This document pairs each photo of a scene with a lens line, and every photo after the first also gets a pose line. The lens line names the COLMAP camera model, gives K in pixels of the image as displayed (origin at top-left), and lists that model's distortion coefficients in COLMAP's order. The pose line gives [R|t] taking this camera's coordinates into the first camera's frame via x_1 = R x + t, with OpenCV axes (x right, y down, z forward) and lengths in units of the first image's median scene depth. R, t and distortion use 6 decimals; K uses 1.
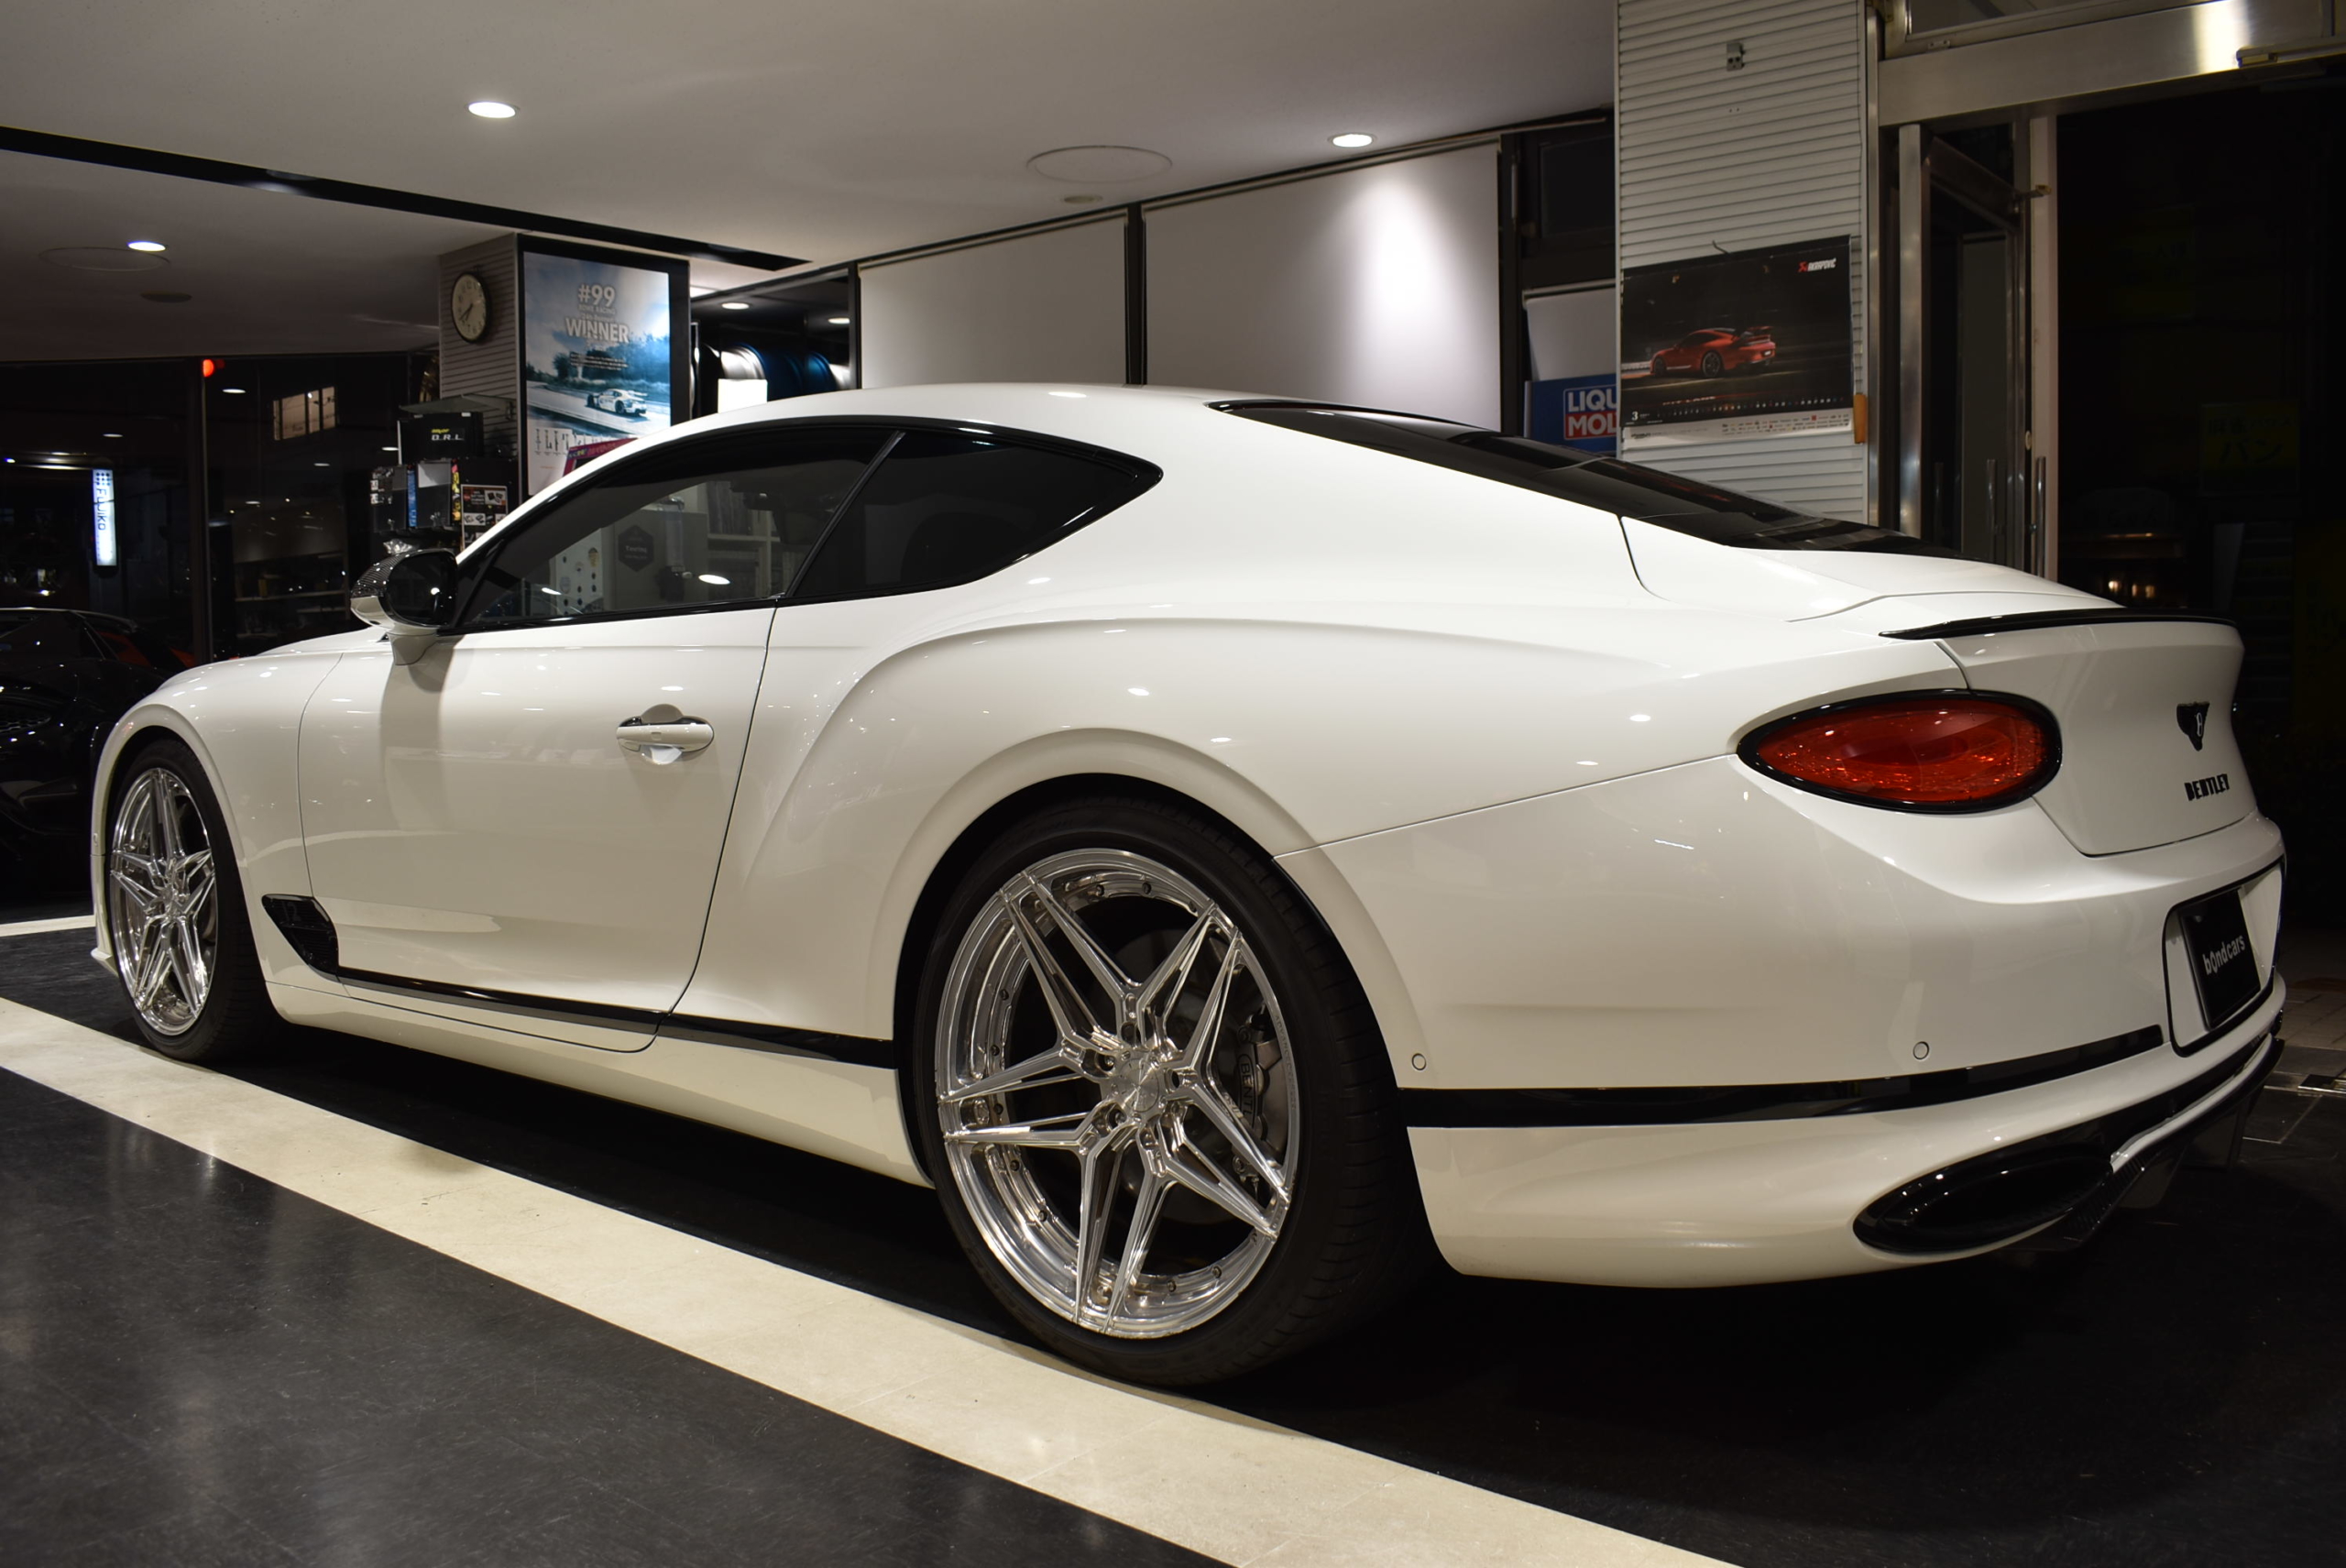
lens RADIAL K [[1902.7, 0, 1174.4], [0, 1902.7, 788.5], [0, 0, 1]] dist [-0.082288, -0.006262]
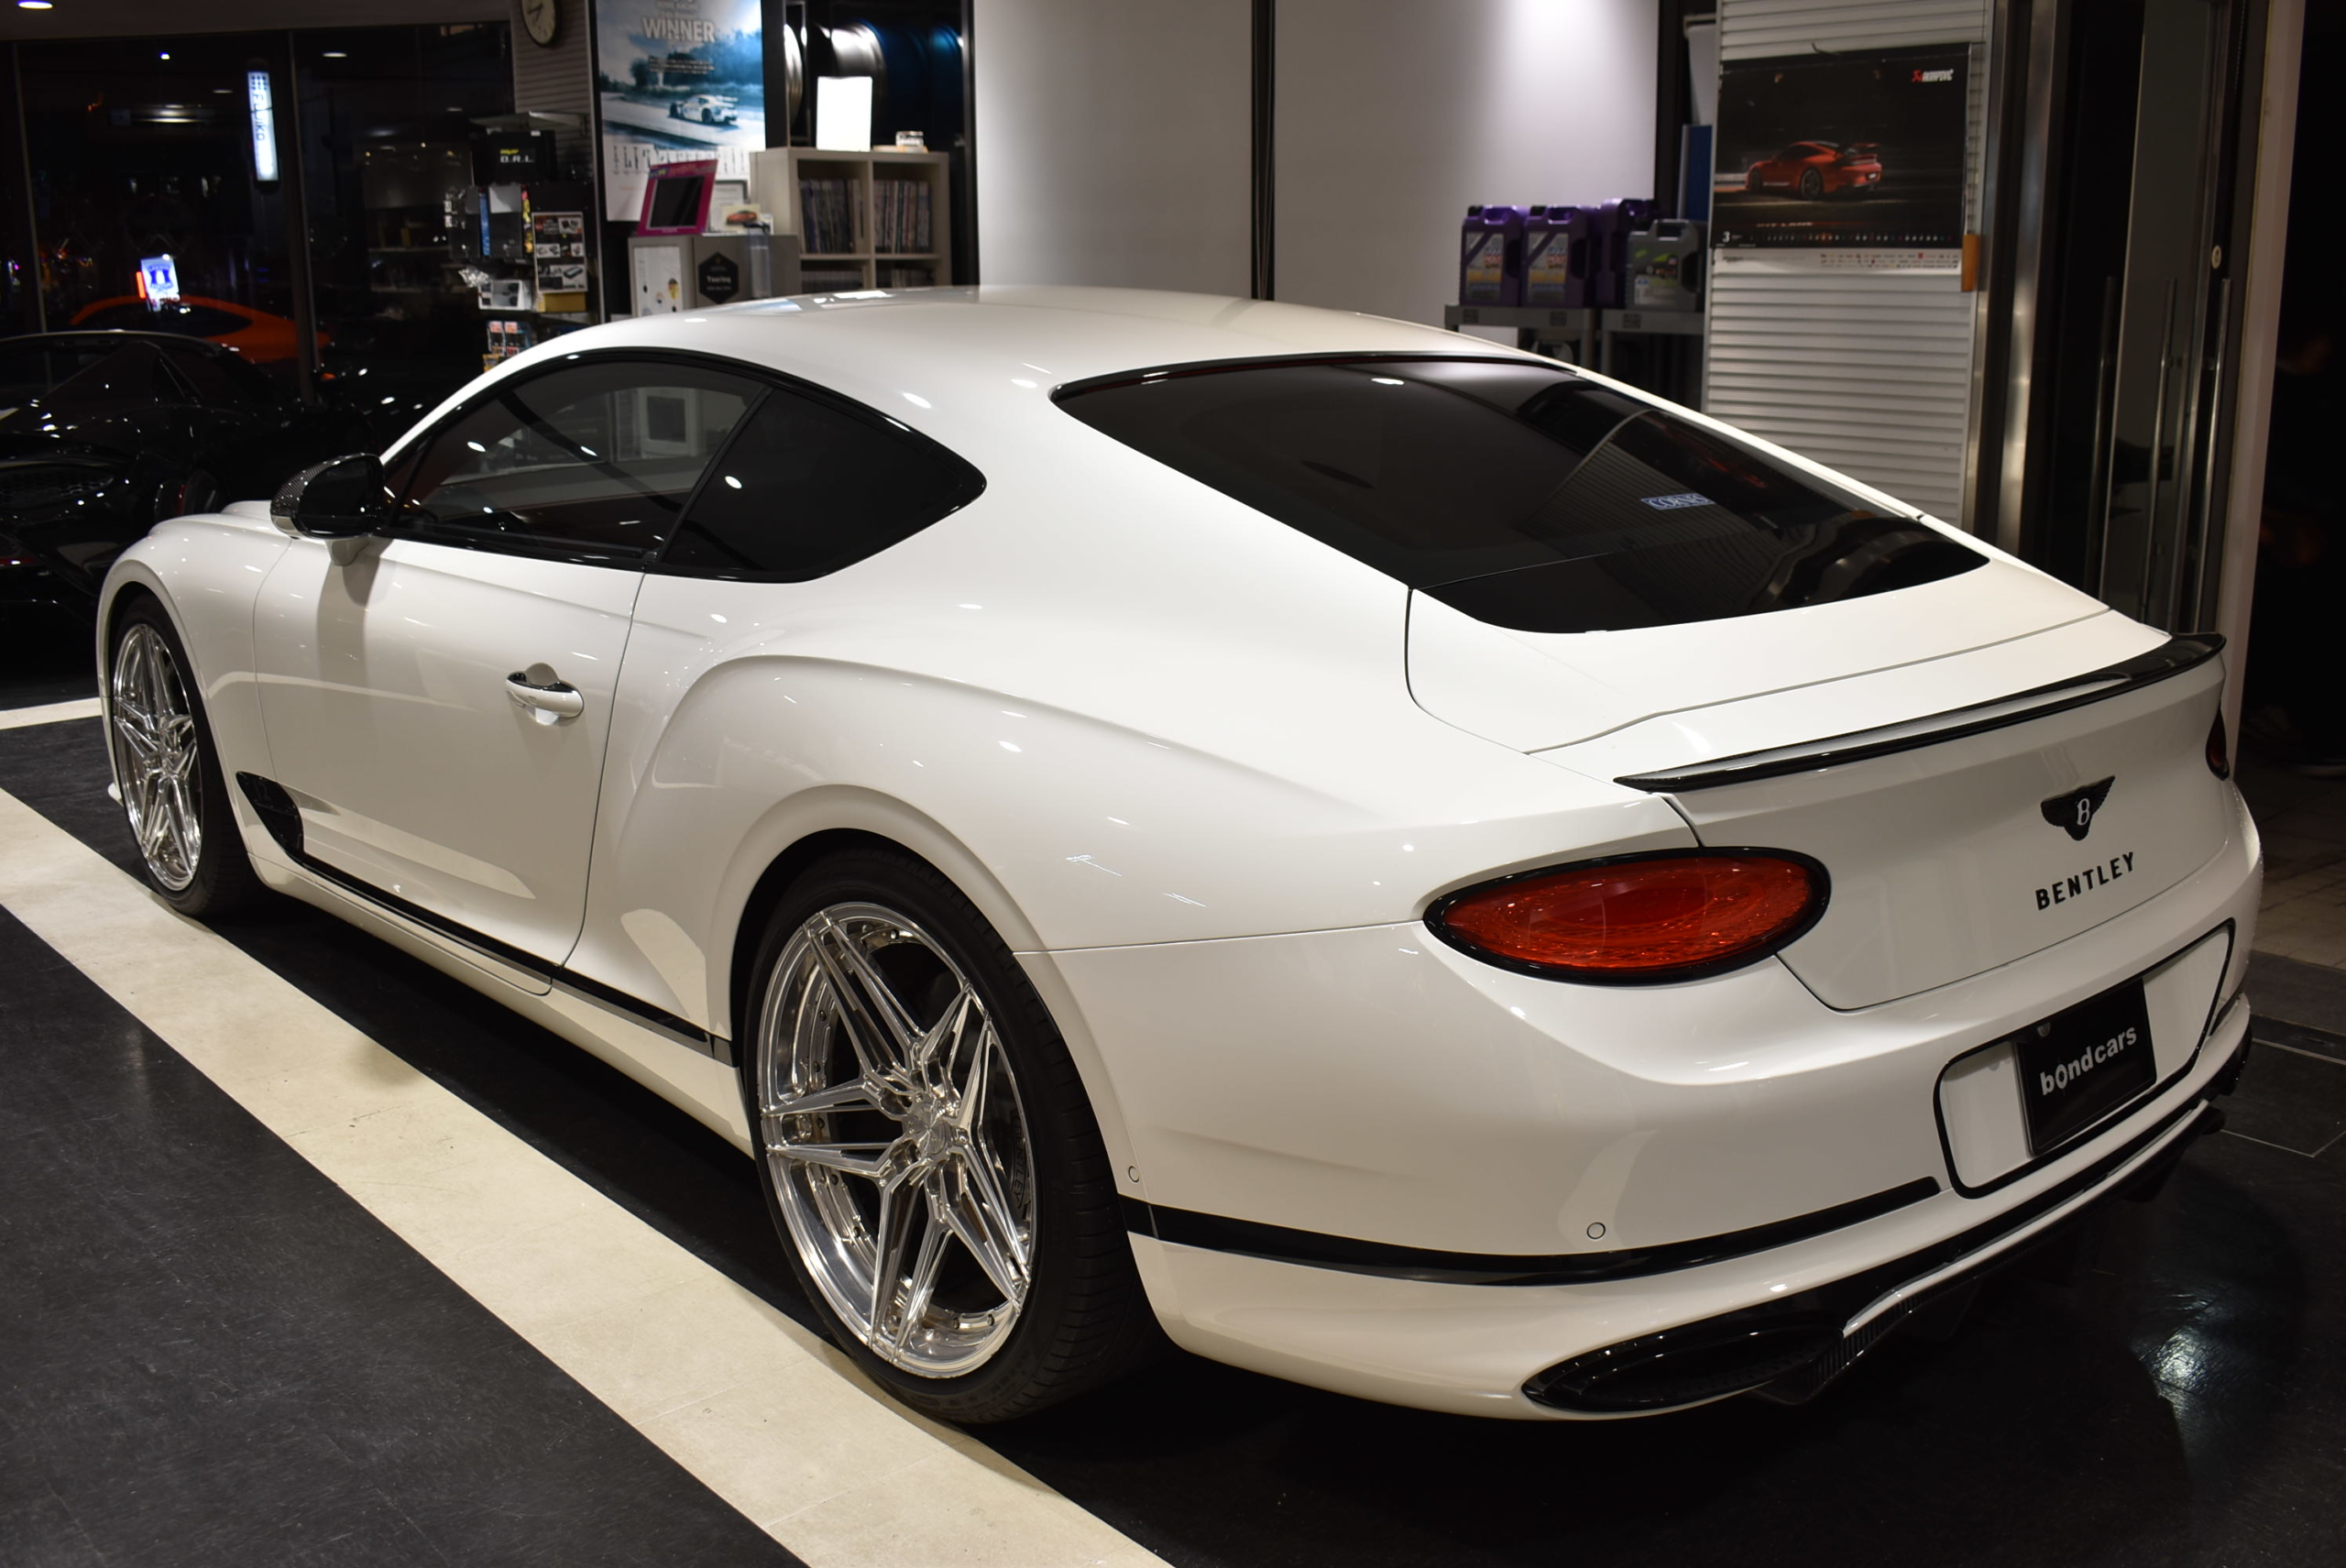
lens RADIAL K [[2151.2, 0, 1173.4], [0, 2151.2, 779.4], [0, 0, 1]] dist [-0.085859, 0.000000]
pose [[0.990995, 0.035228, -0.129185, 0.201214], [-0.013380, 0.985996, 0.166229, -0.174804], [0.133232, -0.163004, 0.977588, -0.050863]]
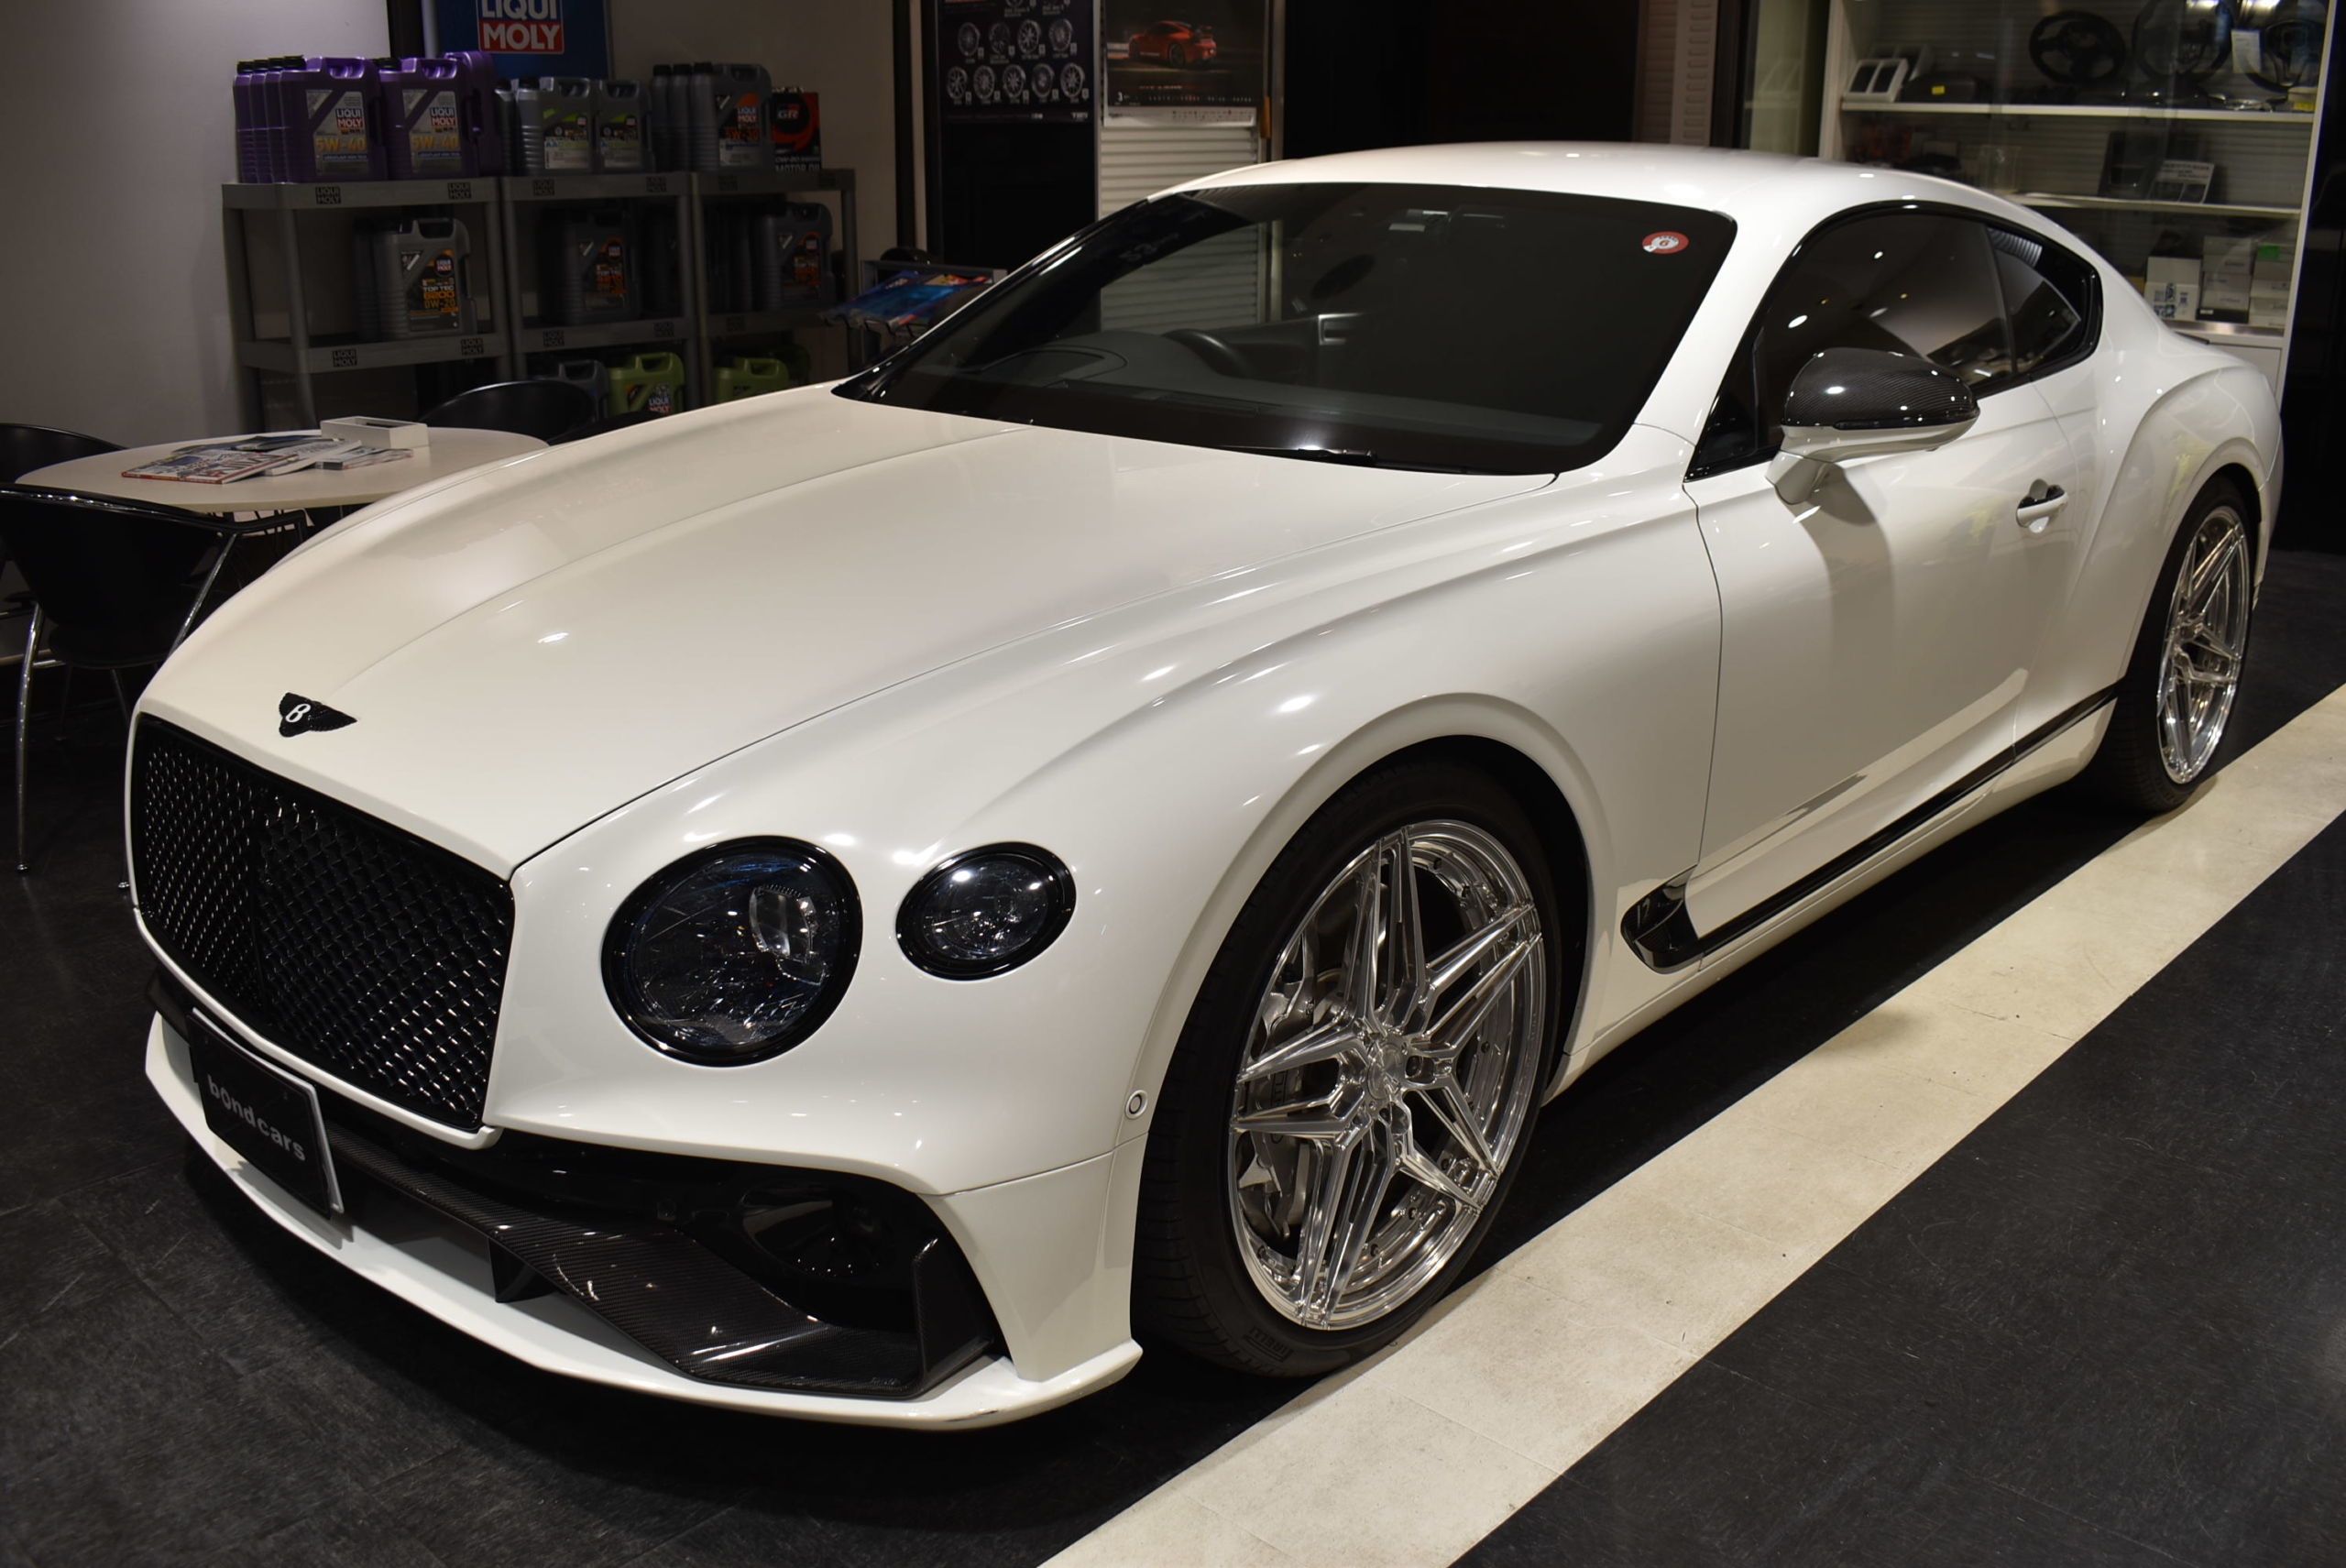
lens RADIAL K [[2100.3, 0, 1179.4], [0, 2100.3, 784.6], [0, 0, 1]] dist [-0.086106, 0.015432]
pose [[0.045284, -0.295612, 0.954234, -1.526620], [0.069505, 0.953832, 0.292189, -0.266954], [-0.996553, 0.053092, 0.063740, 1.448290]]
